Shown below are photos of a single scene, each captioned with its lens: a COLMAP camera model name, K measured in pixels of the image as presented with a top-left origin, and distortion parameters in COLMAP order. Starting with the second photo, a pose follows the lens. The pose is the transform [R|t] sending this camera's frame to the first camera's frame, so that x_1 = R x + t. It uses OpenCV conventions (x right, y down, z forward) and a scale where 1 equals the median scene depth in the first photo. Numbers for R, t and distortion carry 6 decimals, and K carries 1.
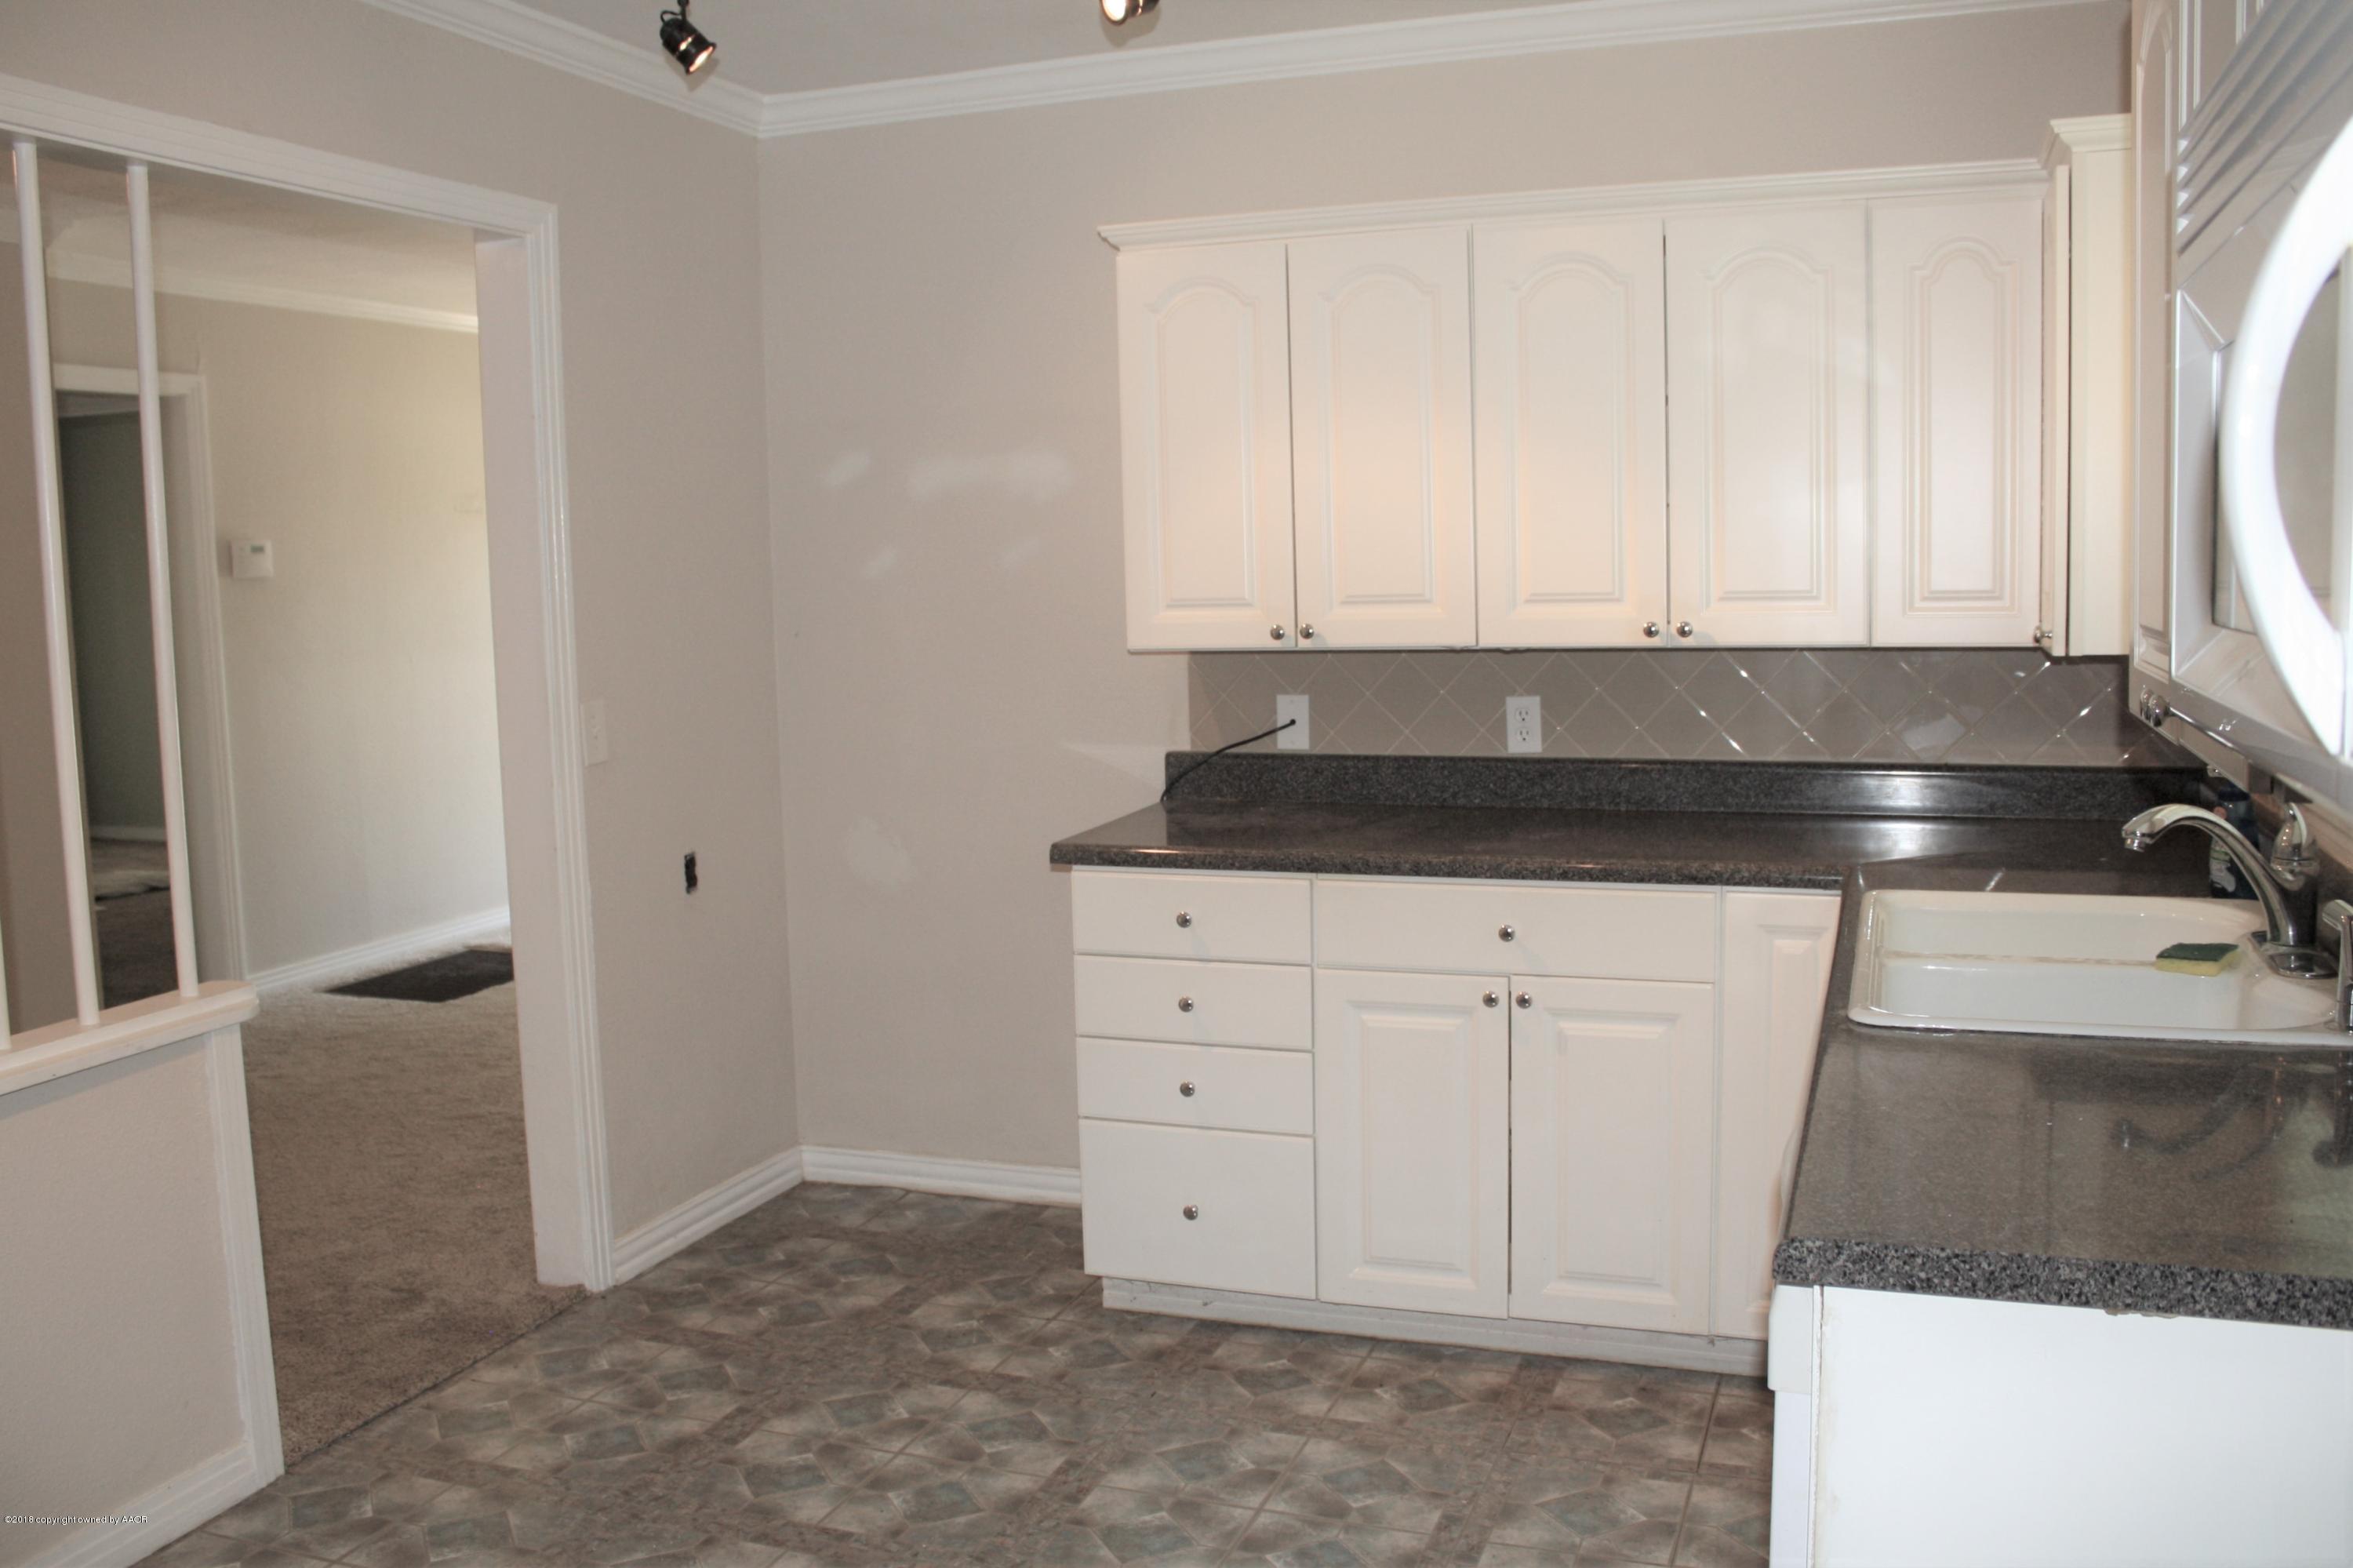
lens RADIAL K [[1990.0, 0, 1176.5], [0, 1990.0, 784.0], [0, 0, 1]] dist [-0.154771, 0.076546]
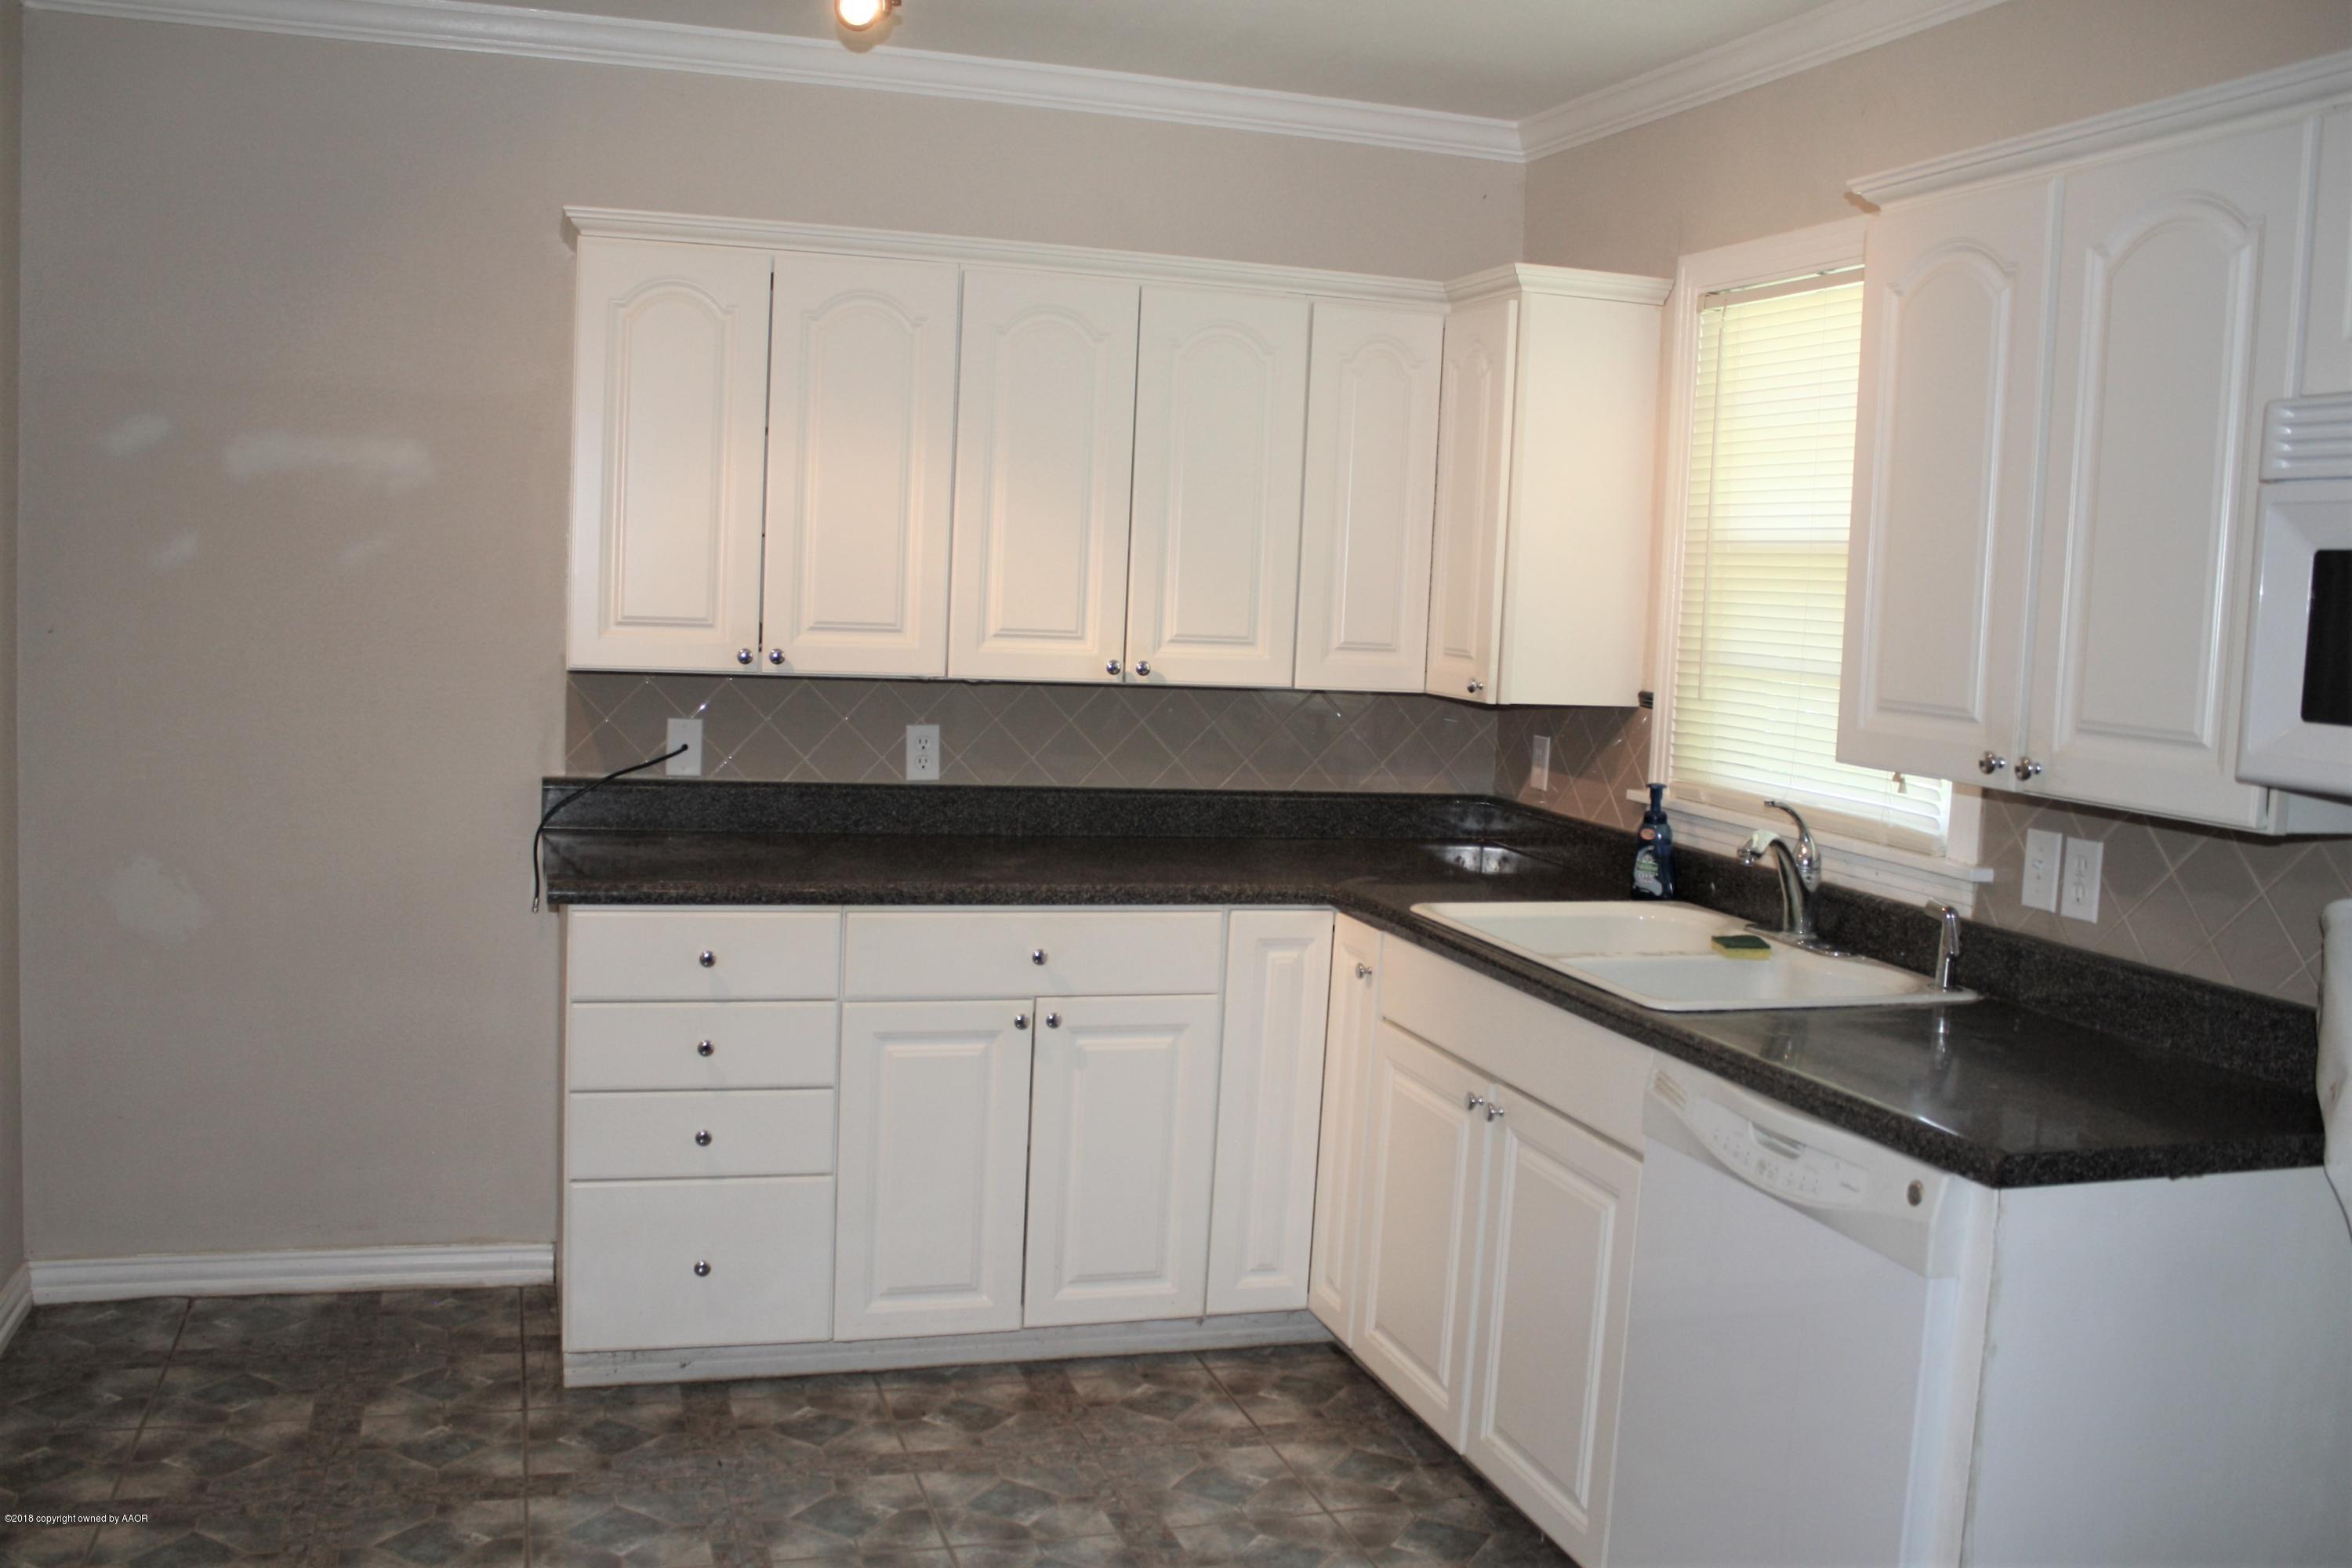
lens RADIAL K [[2047.4, 0, 1176.0], [0, 2047.4, 784.0], [0, 0, 1]] dist [-0.170178, 0.141140]
pose [[0.790420, 0.000064, 0.612565, -0.397557], [0.003333, 0.999985, -0.004404, -0.009667], [-0.612556, 0.005523, 0.790408, 0.098860]]
